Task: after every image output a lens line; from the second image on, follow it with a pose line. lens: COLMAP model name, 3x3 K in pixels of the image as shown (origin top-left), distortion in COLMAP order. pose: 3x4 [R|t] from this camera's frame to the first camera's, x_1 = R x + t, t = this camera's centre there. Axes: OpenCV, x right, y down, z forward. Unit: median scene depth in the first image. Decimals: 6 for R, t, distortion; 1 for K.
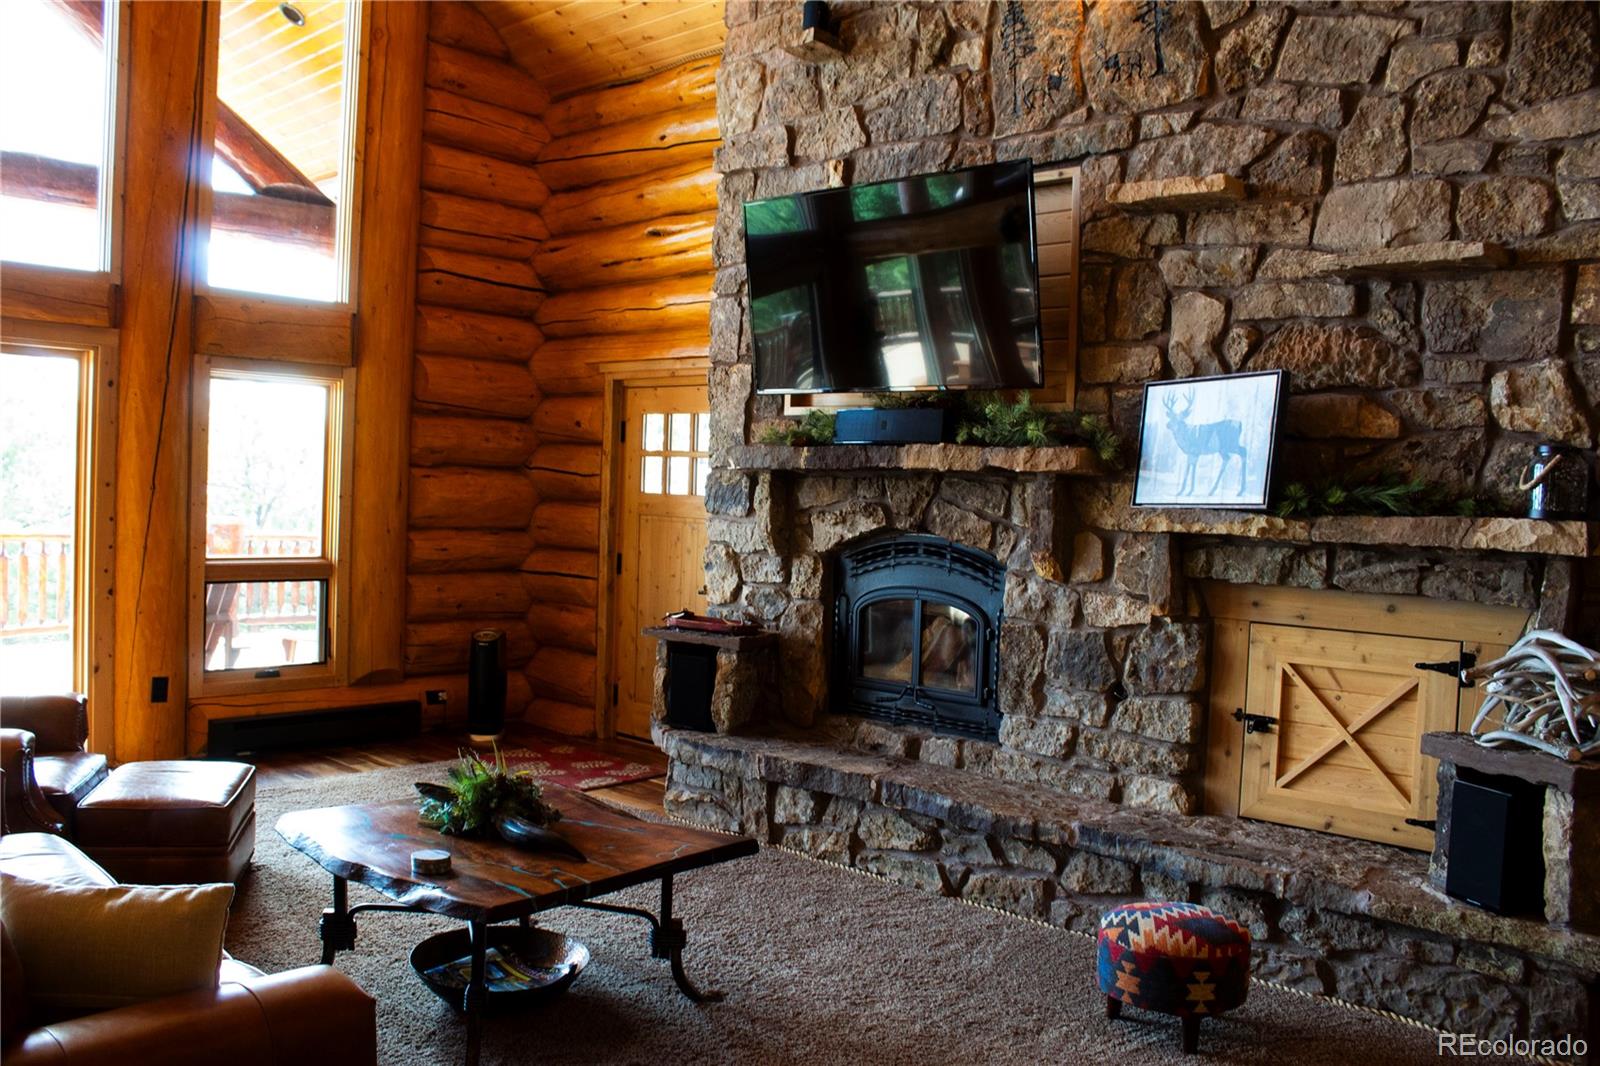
lens RADIAL K [[1325.2, 0, 791.0], [0, 1325.2, 535.3], [0, 0, 1]] dist [-0.168034, 0.152132]
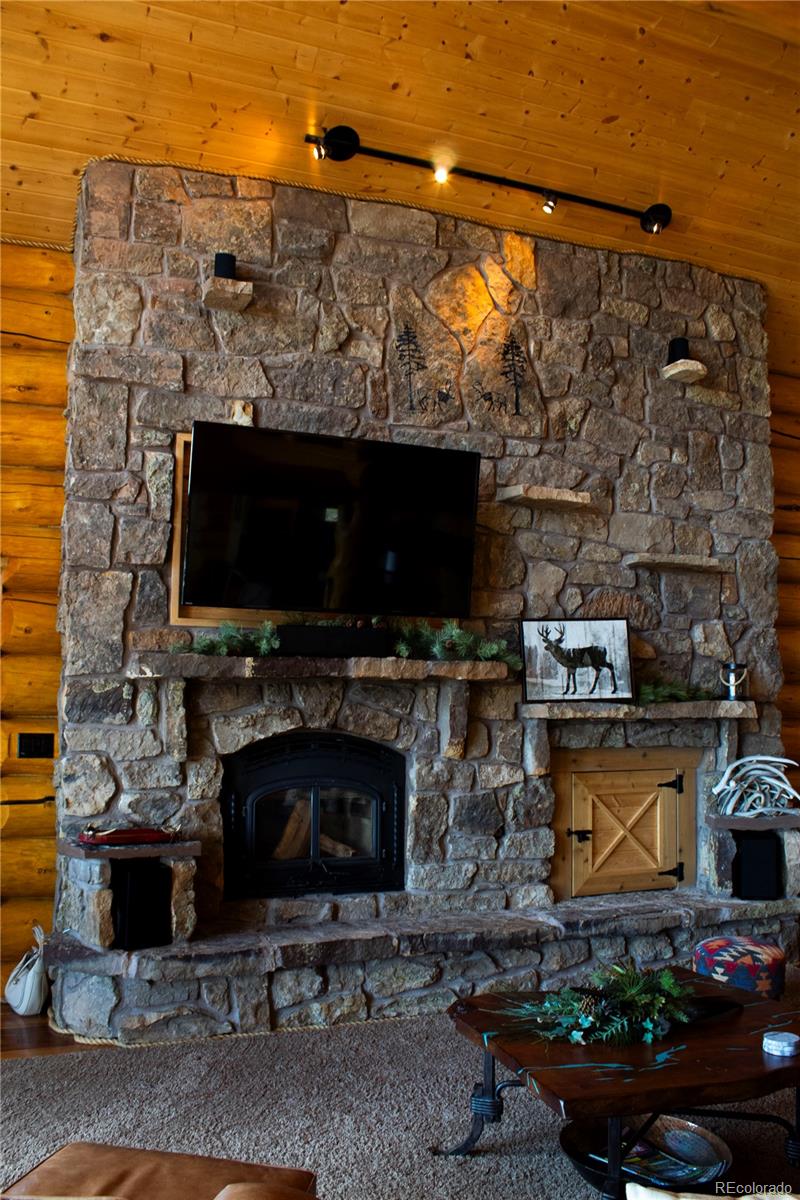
lens RADIAL K [[993.9, 0, 397.3], [0, 993.9, 623.5], [0, 0, 1]] dist [-0.168034, 0.152132]
pose [[0.429320, 0.042696, 0.902143, -0.783972], [0.041033, 0.996928, -0.066709, -0.040825], [-0.902220, 0.065657, 0.426249, 0.630458]]
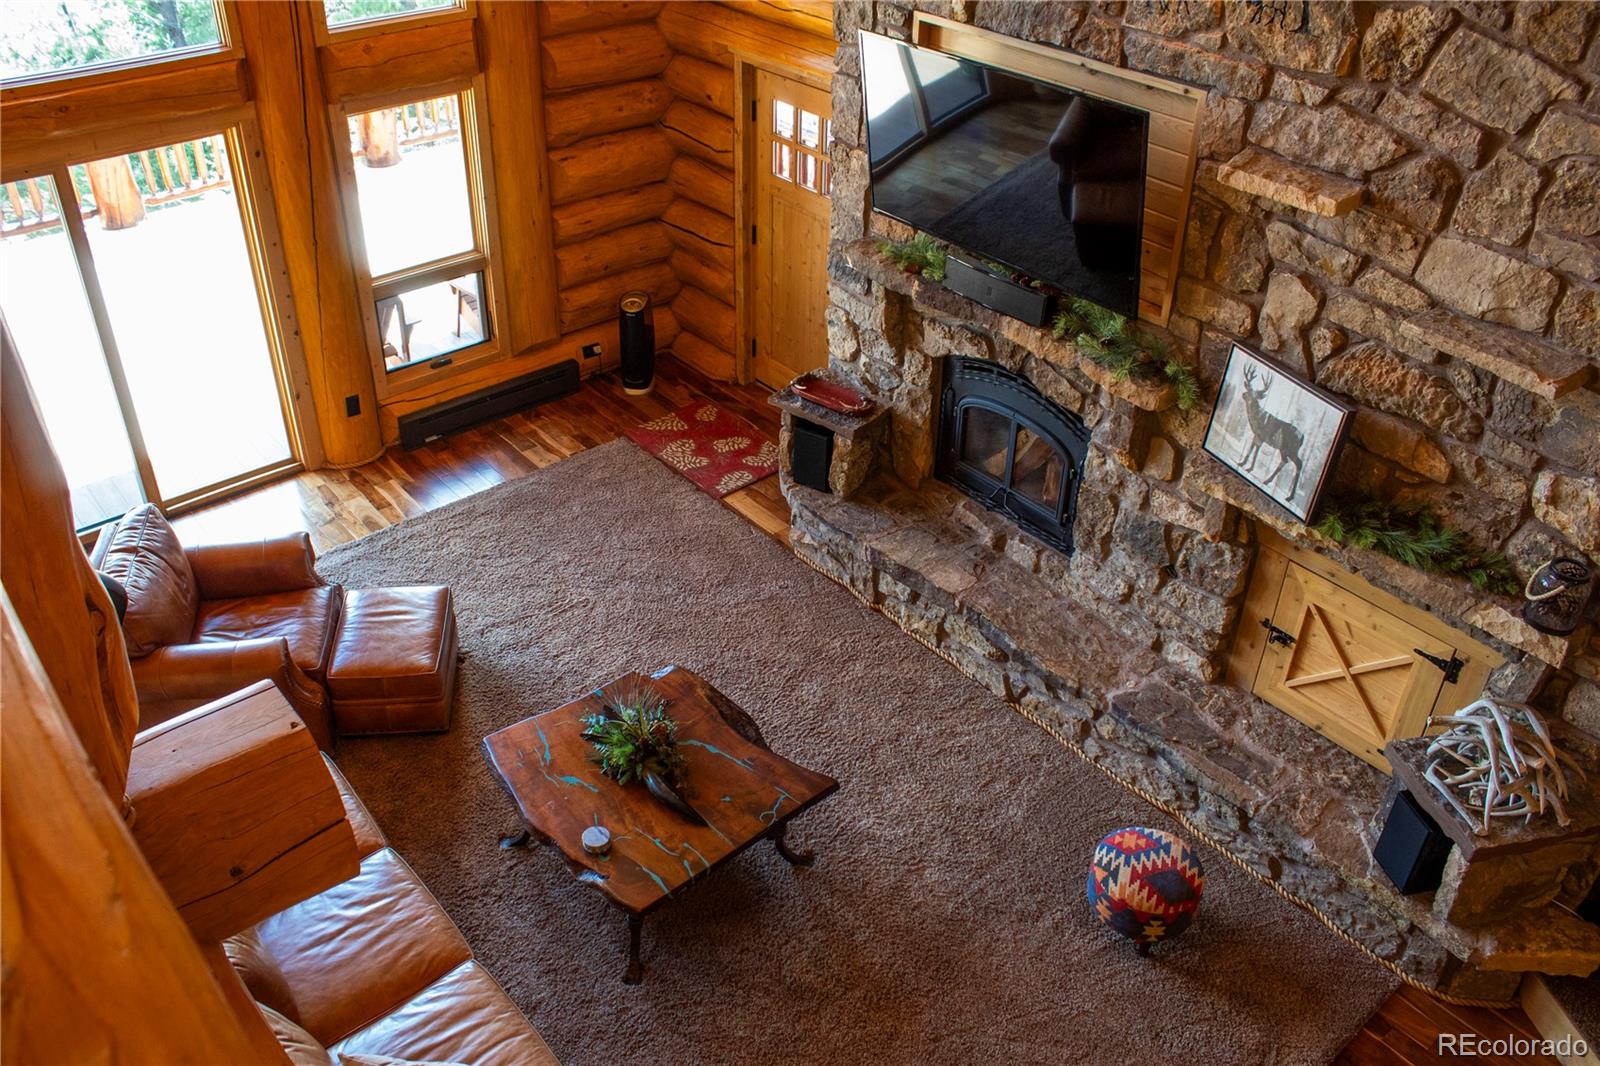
lens RADIAL K [[1325.2, 0, 791.4], [0, 1325.2, 531.4], [0, 0, 1]] dist [-0.168034, 0.152132]
pose [[0.991748, 0.054844, -0.115882, 0.051256], [0.015336, 0.846641, 0.531944, -0.526959], [0.127284, -0.529332, 0.838813, 0.014882]]
